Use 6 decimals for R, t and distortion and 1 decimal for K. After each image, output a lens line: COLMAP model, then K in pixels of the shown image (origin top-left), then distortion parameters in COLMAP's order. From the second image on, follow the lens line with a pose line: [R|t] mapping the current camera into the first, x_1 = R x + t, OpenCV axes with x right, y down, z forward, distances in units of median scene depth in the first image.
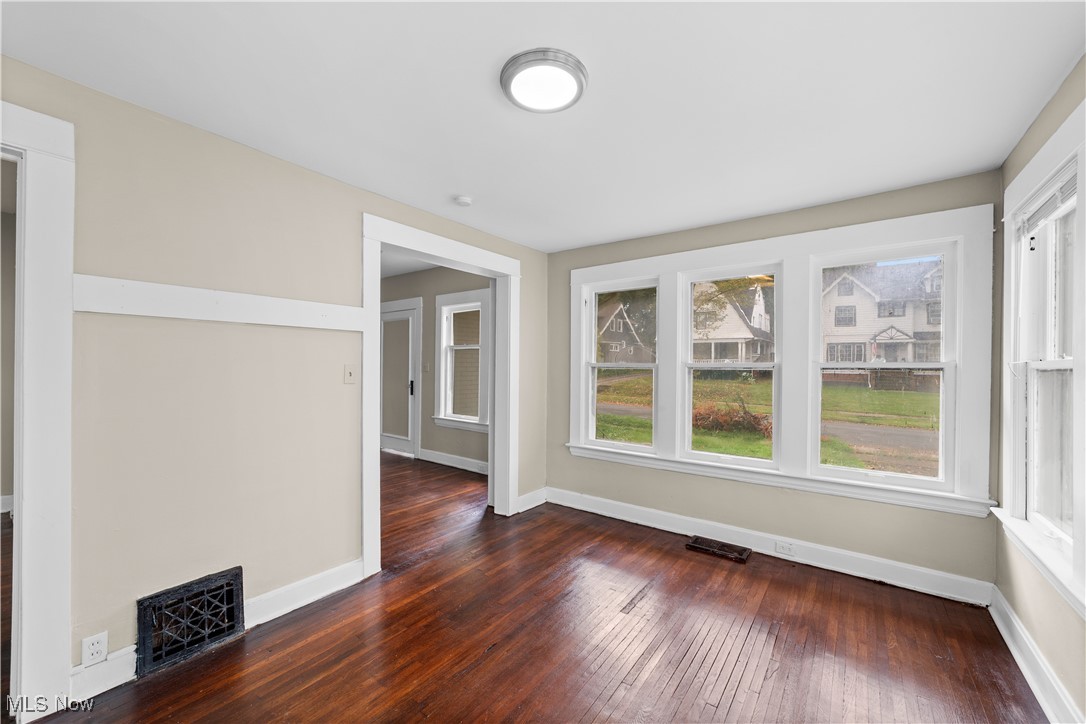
lens RADIAL K [[418.0, 0, 543.9], [0, 418.0, 367.3], [0, 0, 1]] dist [-0.018484, 0.007291]
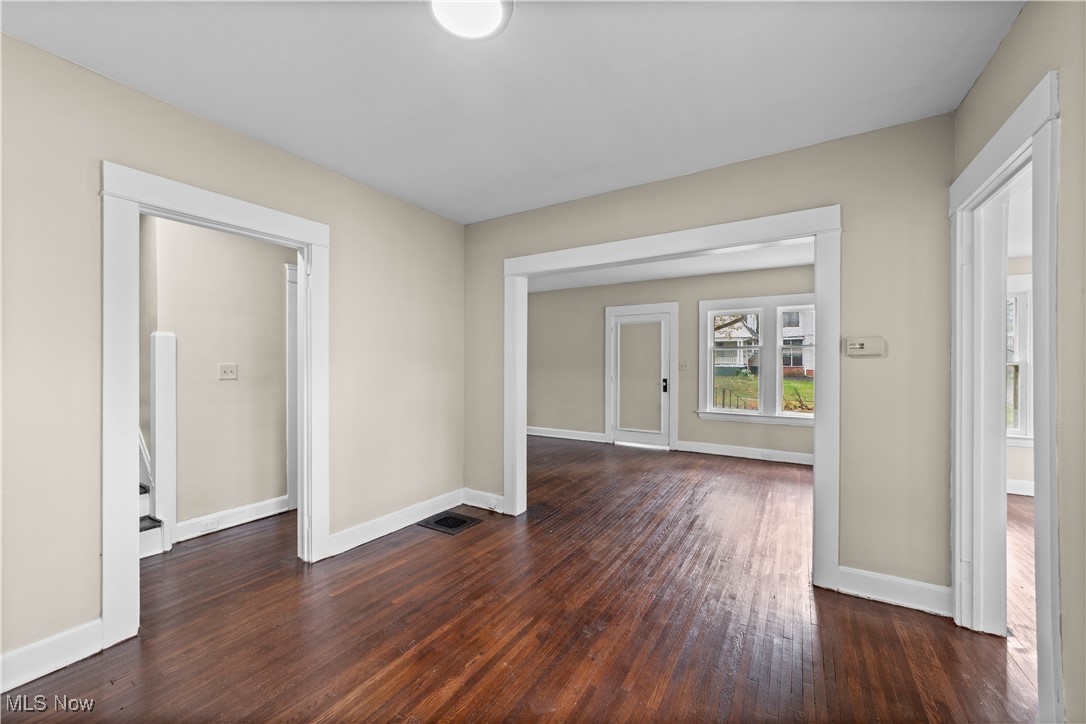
lens RADIAL K [[418.0, 0, 543.9], [0, 418.0, 367.3], [0, 0, 1]] dist [-0.018484, 0.007291]
pose [[0.996060, -0.014702, 0.087458, -0.740381], [0.014783, 0.999891, -0.000271, -0.002545], [-0.087444, 0.001563, 0.996168, -0.057057]]
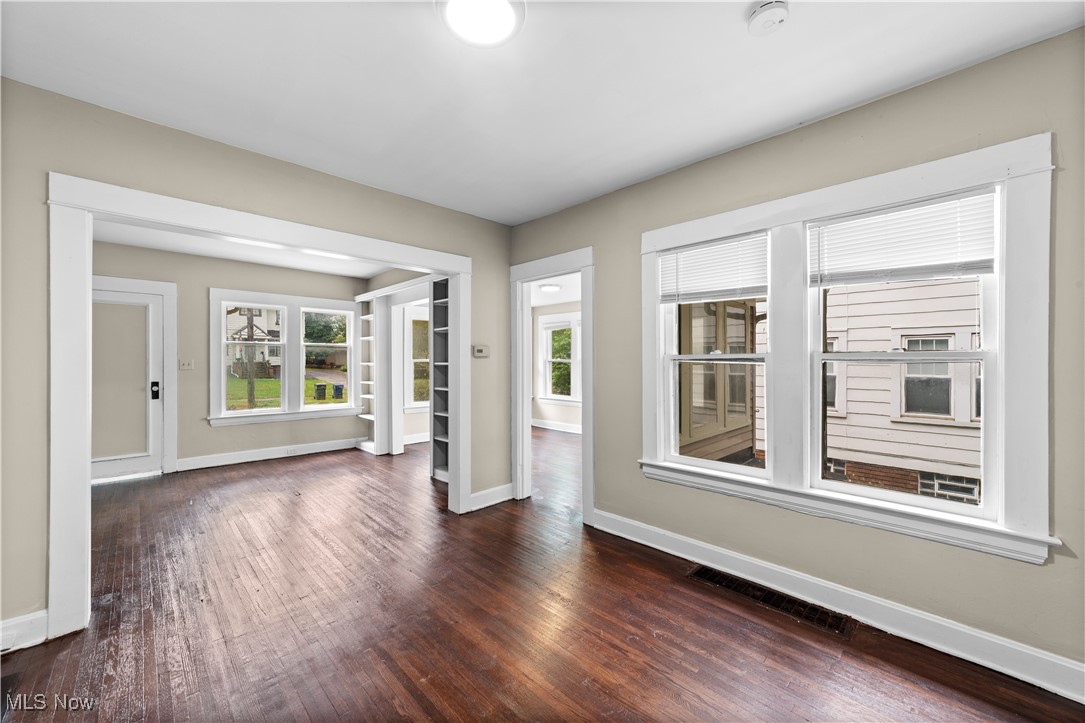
lens RADIAL K [[413.0, 0, 542.5], [0, 413.0, 361.5], [0, 0, 1]] dist [-0.018561, 0.007080]
pose [[0.150056, -0.015161, 0.988561, -1.018211], [0.011165, 0.999845, 0.013639, -0.010627], [-0.988614, 0.008991, 0.150202, 0.125883]]
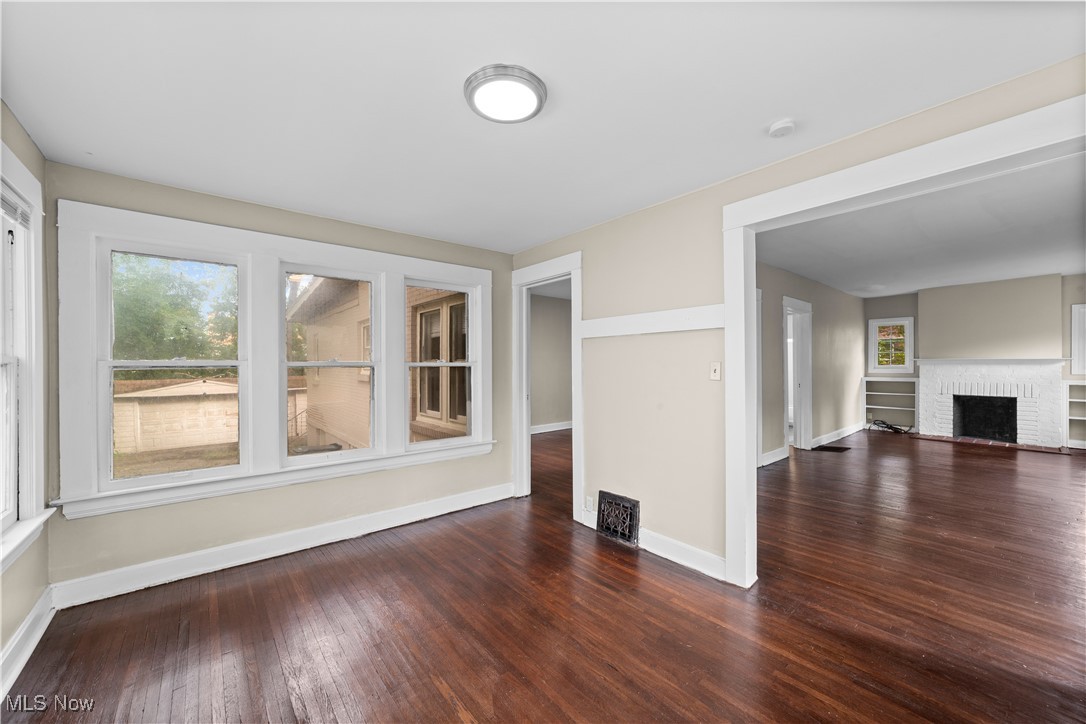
lens RADIAL K [[413.4, 0, 543.0], [0, 413.4, 362.0], [0, 0, 1]] dist [-0.018561, 0.007080]
pose [[-0.236296, -0.017251, -0.971528, 0.263257], [-0.001742, 0.999848, -0.017331, 0.006258], [0.971680, -0.002403, -0.236290, 0.352380]]
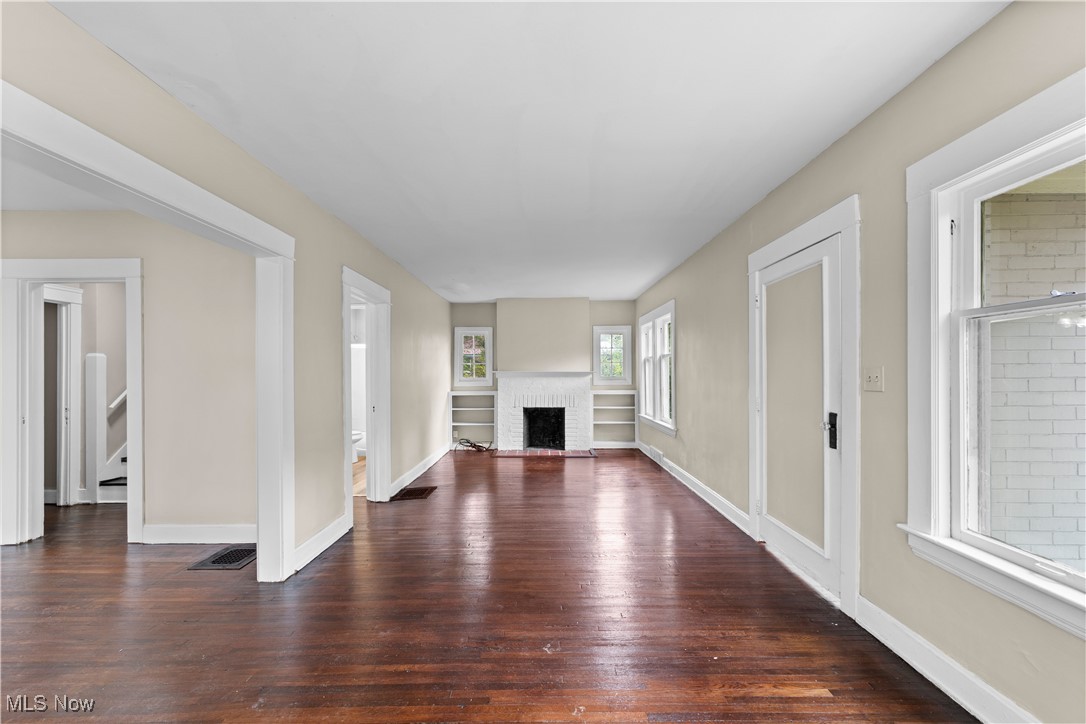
lens RADIAL K [[426.3, 0, 544.6], [0, 426.3, 373.9], [0, 0, 1]] dist [-0.017403, 0.008804]
pose [[0.599322, -0.014297, -0.800380, -0.158484], [0.007613, 0.999897, -0.012160, -0.003123], [0.800472, 0.001195, 0.599369, 0.544356]]
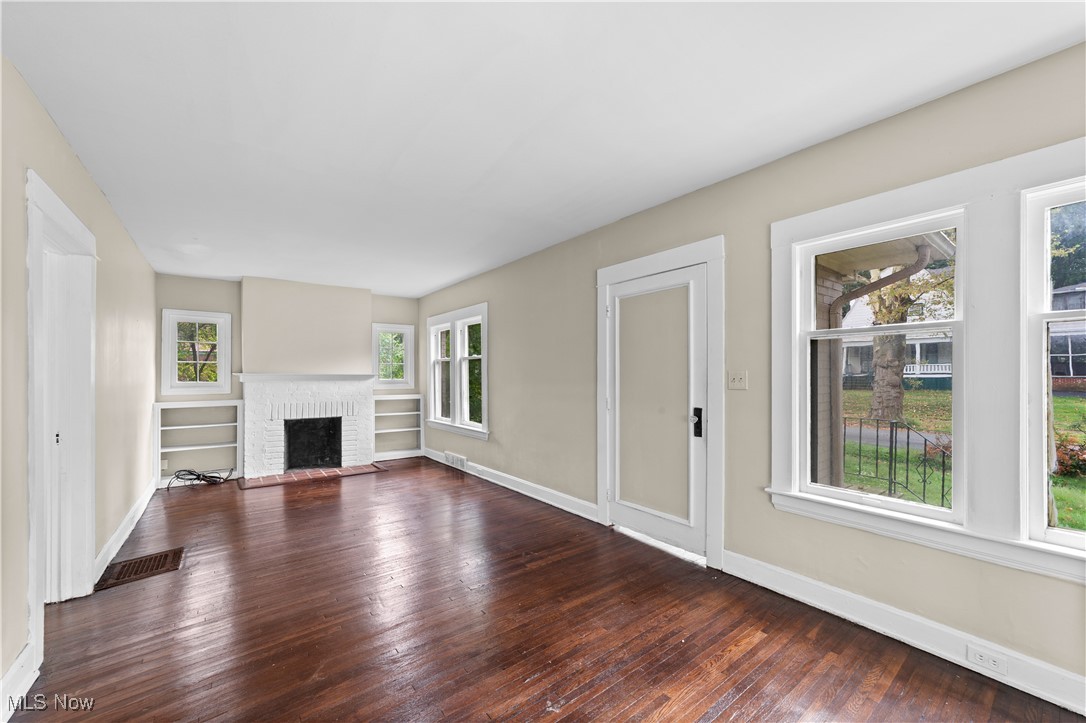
lens RADIAL K [[419.9, 0, 545.3], [0, 419.9, 375.4], [0, 0, 1]] dist [-0.015169, 0.007773]
pose [[0.962519, -0.015903, -0.270747, -0.362709], [0.013579, 0.999853, -0.010453, -0.004033], [0.270874, 0.006385, 0.962594, 0.480421]]
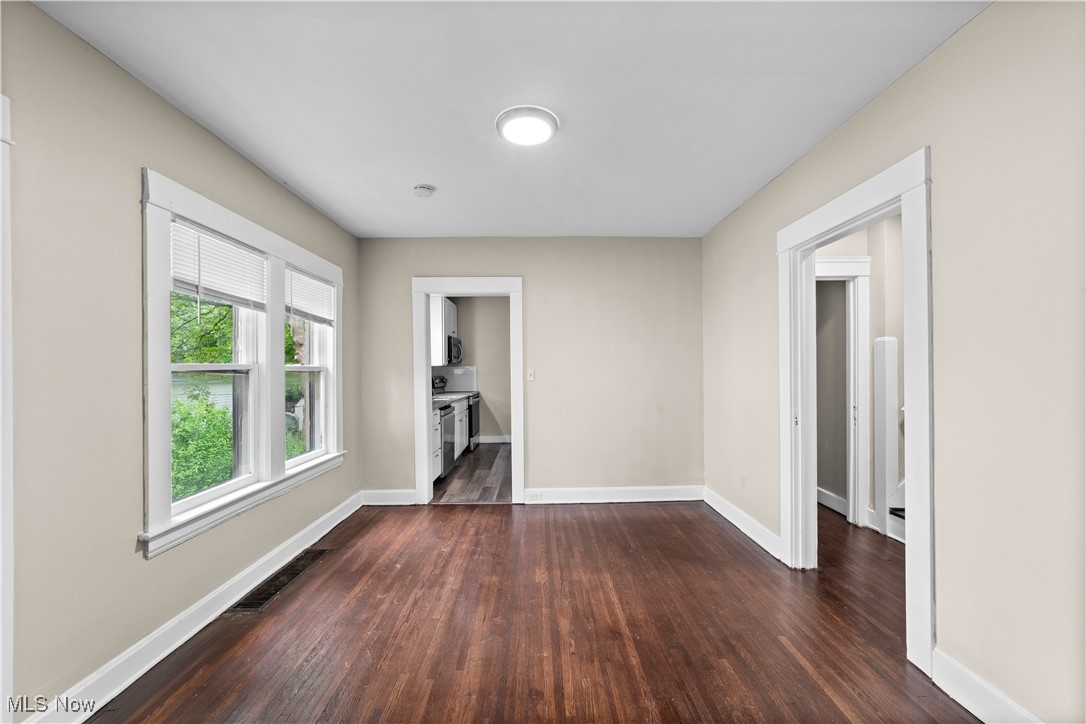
lens RADIAL K [[418.0, 0, 543.9], [0, 418.0, 367.3], [0, 0, 1]] dist [-0.018484, 0.007291]
pose [[-0.794585, -0.009066, -0.607085, -0.541207], [-0.007045, 0.999959, -0.005712, -0.007826], [0.607112, -0.000262, -0.794616, 0.519525]]
